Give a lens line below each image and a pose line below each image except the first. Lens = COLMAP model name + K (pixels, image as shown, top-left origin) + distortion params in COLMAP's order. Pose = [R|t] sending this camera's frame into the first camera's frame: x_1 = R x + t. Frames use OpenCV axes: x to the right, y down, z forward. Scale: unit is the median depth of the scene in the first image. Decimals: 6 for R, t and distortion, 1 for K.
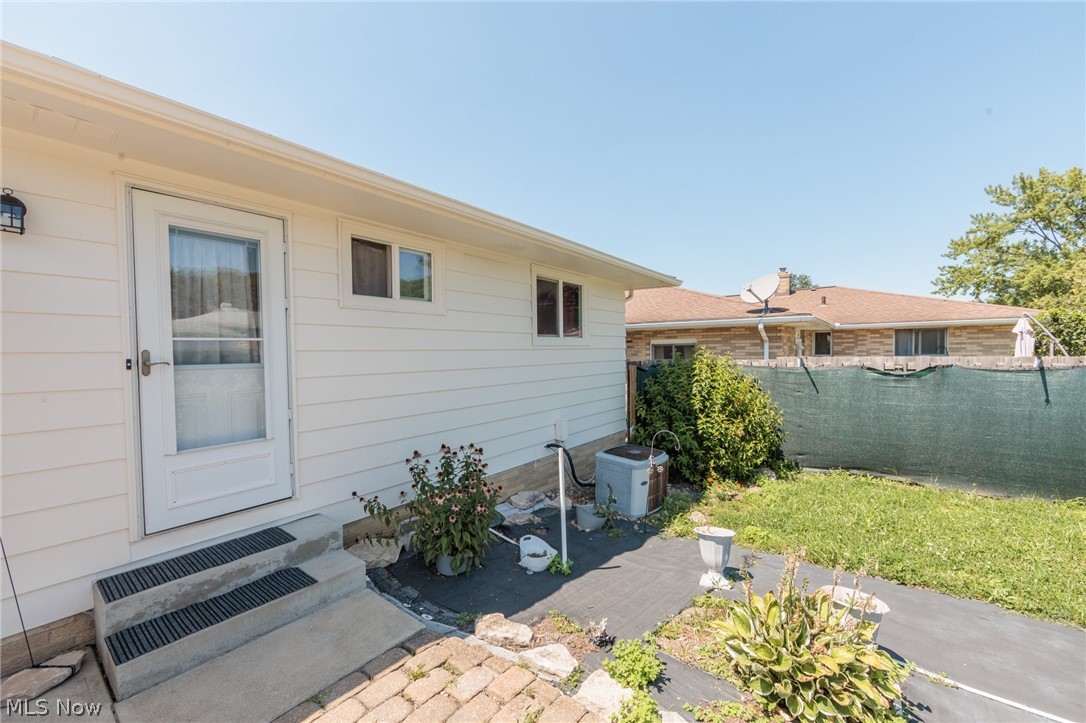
lens RADIAL K [[425.0, 0, 547.5], [0, 425.0, 364.3], [0, 0, 1]] dist [-0.002296, -0.000044]
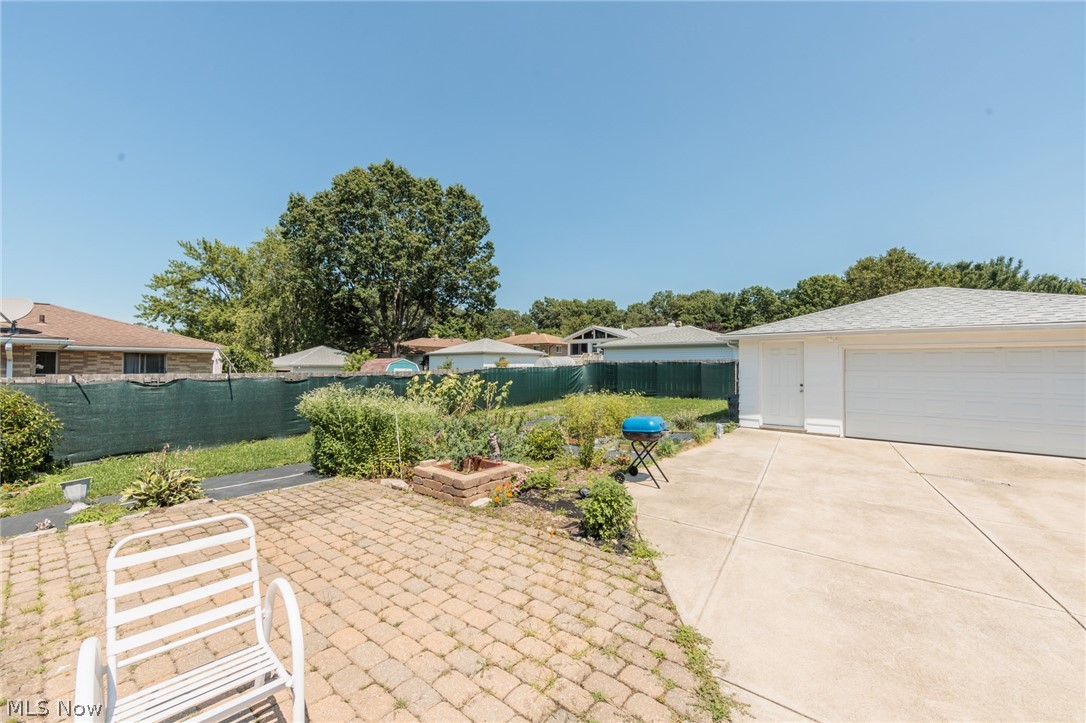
lens RADIAL K [[425.0, 0, 544.6], [0, 425.0, 368.0], [0, 0, 1]] dist [-0.002296, -0.000044]
pose [[0.048467, 0.010621, 0.998768, -0.325852], [0.028229, 0.999529, -0.011999, 0.010017], [-0.998426, 0.028775, 0.048144, -0.249579]]
